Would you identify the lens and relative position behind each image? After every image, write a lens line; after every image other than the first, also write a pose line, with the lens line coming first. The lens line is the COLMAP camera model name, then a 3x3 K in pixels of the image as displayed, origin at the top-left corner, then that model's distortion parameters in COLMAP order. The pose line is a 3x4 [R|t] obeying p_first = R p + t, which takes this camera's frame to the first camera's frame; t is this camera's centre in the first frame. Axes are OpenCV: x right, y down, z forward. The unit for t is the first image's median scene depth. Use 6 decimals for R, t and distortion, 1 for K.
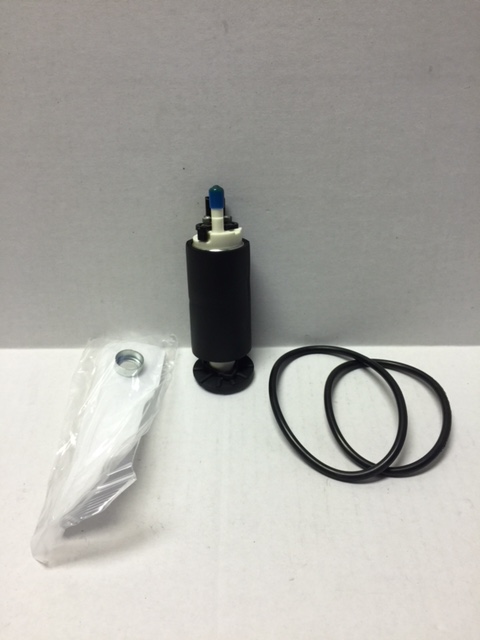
lens RADIAL K [[552.1, 0, 238.8], [0, 552.1, 328.7], [0, 0, 1]] dist [0.061524, -0.105011]
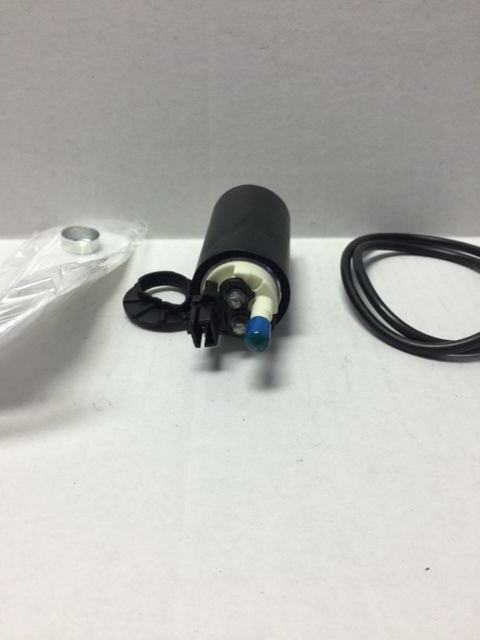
lens RADIAL K [[561.1, 0, 240.9], [0, 561.1, 327.8], [0, 0, 1]] dist [0.063212, -0.121205]
pose [[0.999900, 0.004697, 0.013304, 0.013406], [-0.003227, 0.994096, -0.108459, 0.314398], [-0.013735, 0.108405, 0.994012, 0.275013]]
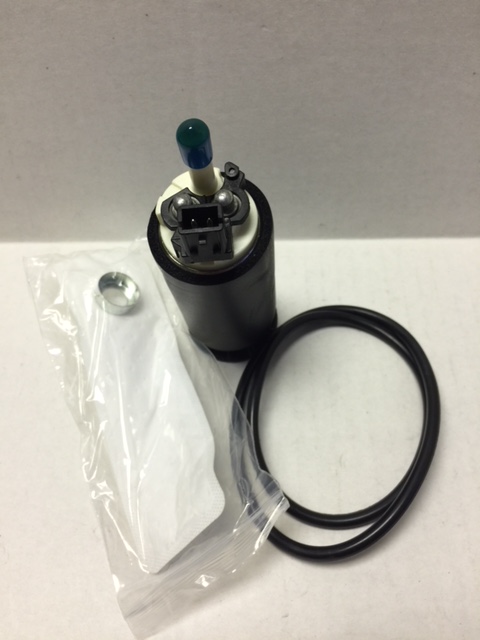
lens RADIAL K [[561.1, 0, 240.9], [0, 561.1, 327.8], [0, 0, 1]] dist [0.063212, -0.121205]
pose [[0.999796, -0.001466, -0.020139, 0.045423], [0.007973, 0.944976, 0.327043, -0.122808], [0.018551, -0.327137, 0.944795, 0.366910]]
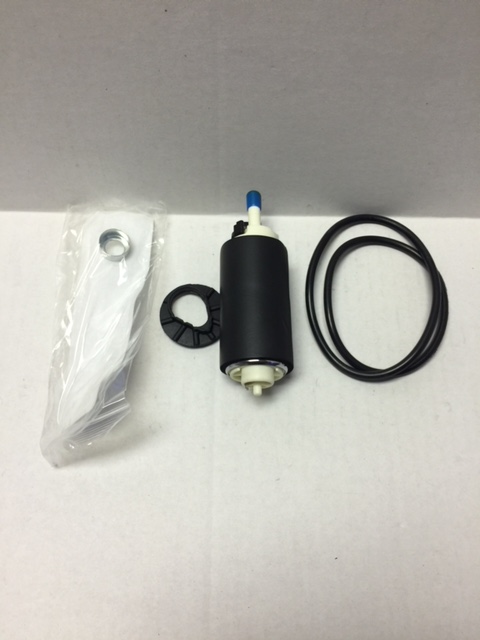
lens RADIAL K [[552.1, 0, 238.8], [0, 552.1, 328.7], [0, 0, 1]] dist [0.061524, -0.105011]
pose [[0.999727, 0.013642, 0.018975, -0.008092], [-0.020972, 0.881977, 0.470826, -0.297429], [-0.010313, -0.471095, 0.882022, 0.131666]]
